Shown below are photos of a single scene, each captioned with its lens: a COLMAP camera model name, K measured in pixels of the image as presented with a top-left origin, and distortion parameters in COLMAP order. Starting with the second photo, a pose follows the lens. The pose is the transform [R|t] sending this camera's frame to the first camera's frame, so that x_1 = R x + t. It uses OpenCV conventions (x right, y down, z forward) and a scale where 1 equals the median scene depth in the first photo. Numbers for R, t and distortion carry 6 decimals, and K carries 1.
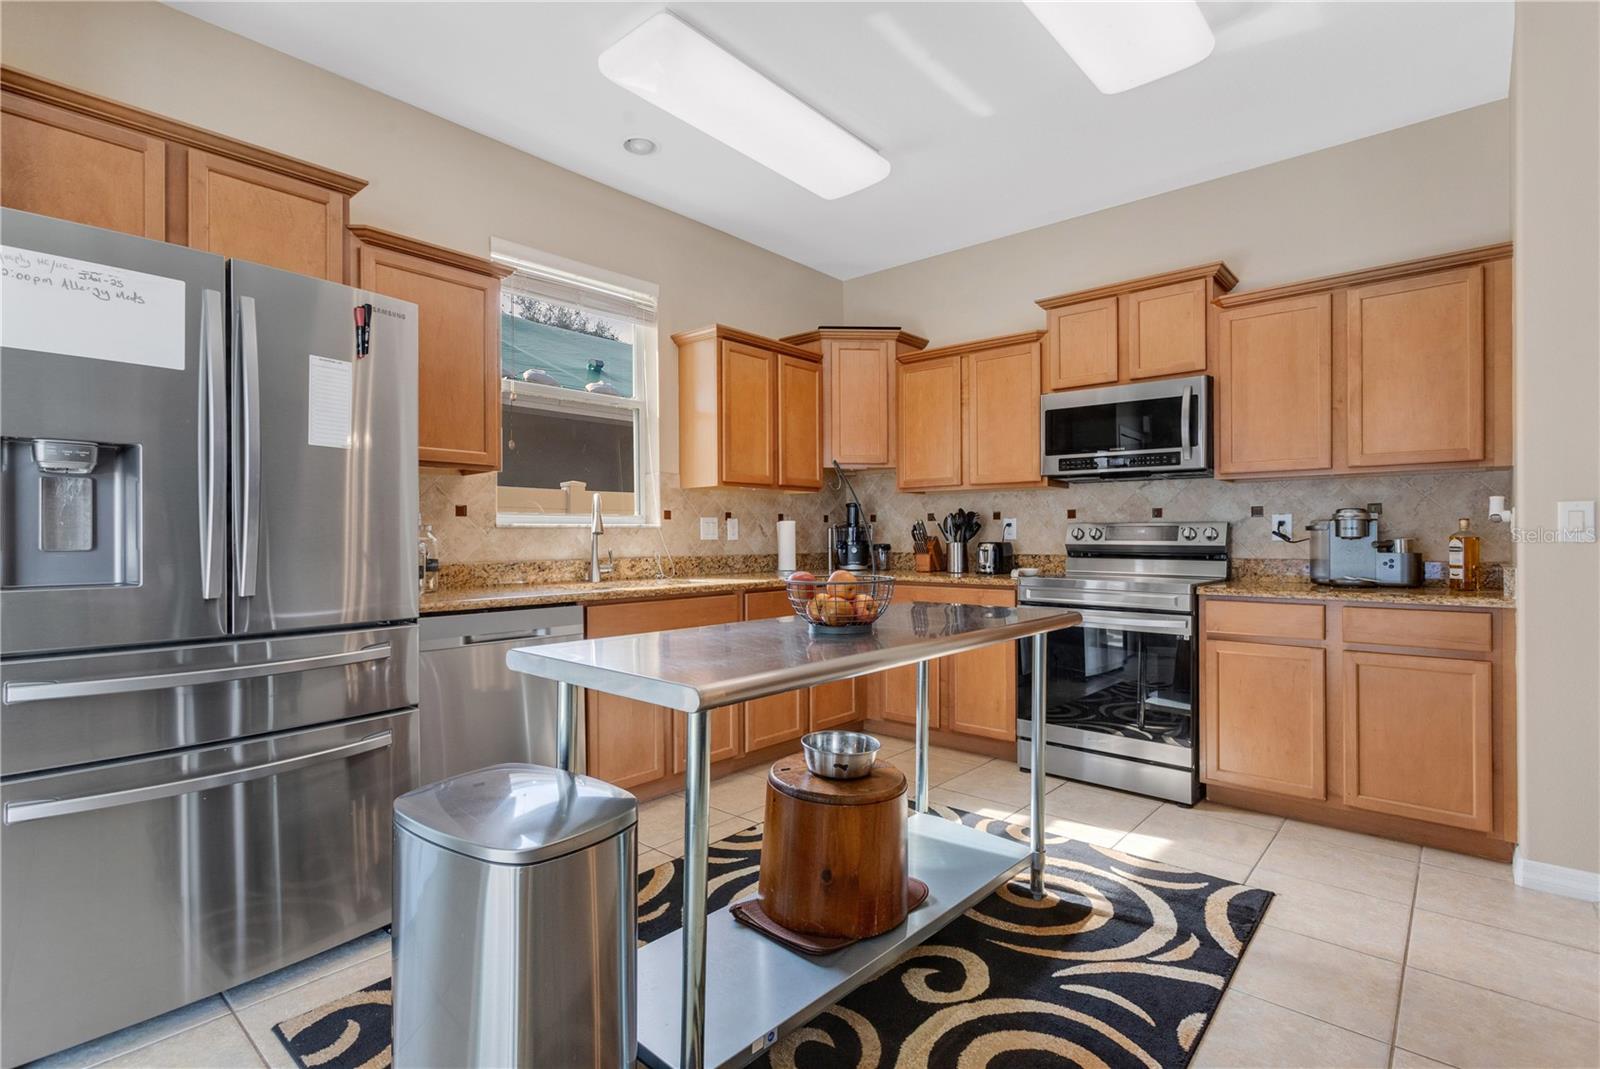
lens RADIAL K [[775.9, 0, 800.5], [0, 775.9, 535.7], [0, 0, 1]] dist [-0.006715, -0.000181]
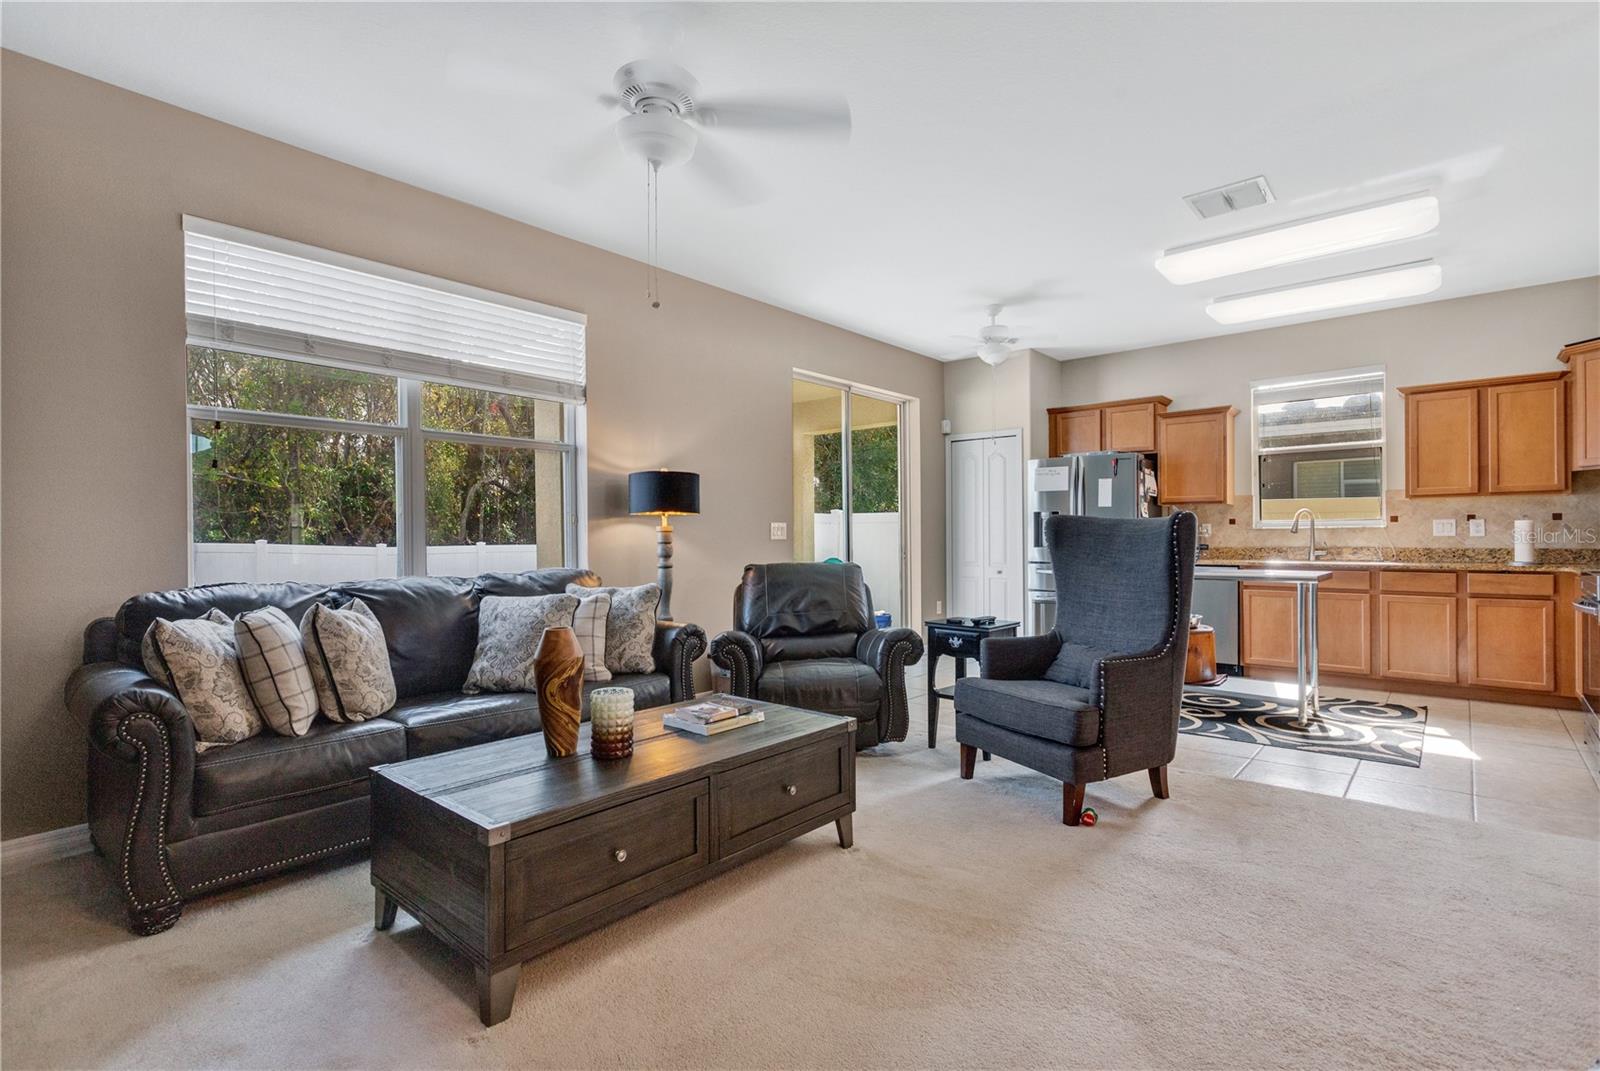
lens RADIAL K [[775.9, 0, 809.0], [0, 775.9, 536.3], [0, 0, 1]] dist [-0.006715, -0.000181]
pose [[0.027269, 0.000338, -0.999628, 1.424711], [0.001770, 0.999998, 0.000386, 0.003940], [0.999627, -0.001780, 0.027269, -0.157242]]
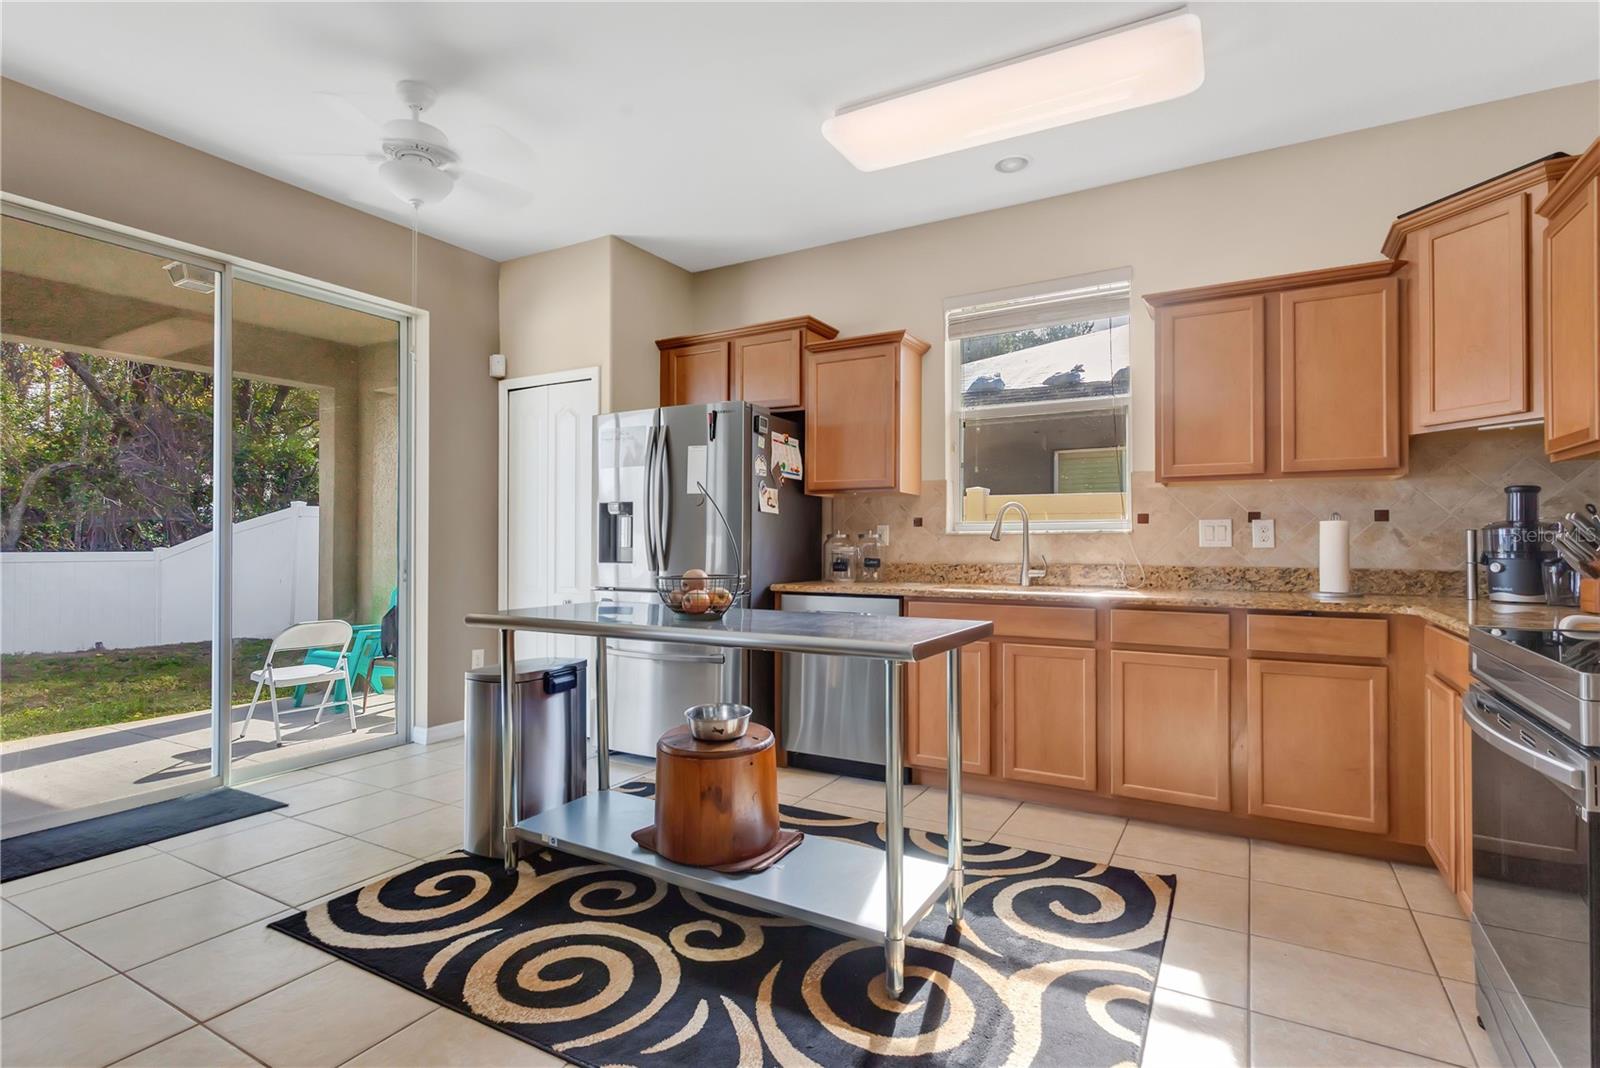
lens RADIAL K [[775.9, 0, 798.4], [0, 775.9, 536.0], [0, 0, 1]] dist [-0.006715, -0.000181]
pose [[0.196003, -0.007517, -0.980575, 0.713308], [-0.003606, 0.999958, -0.008387, 0.002351], [0.980597, 0.005180, 0.195967, 0.497754]]
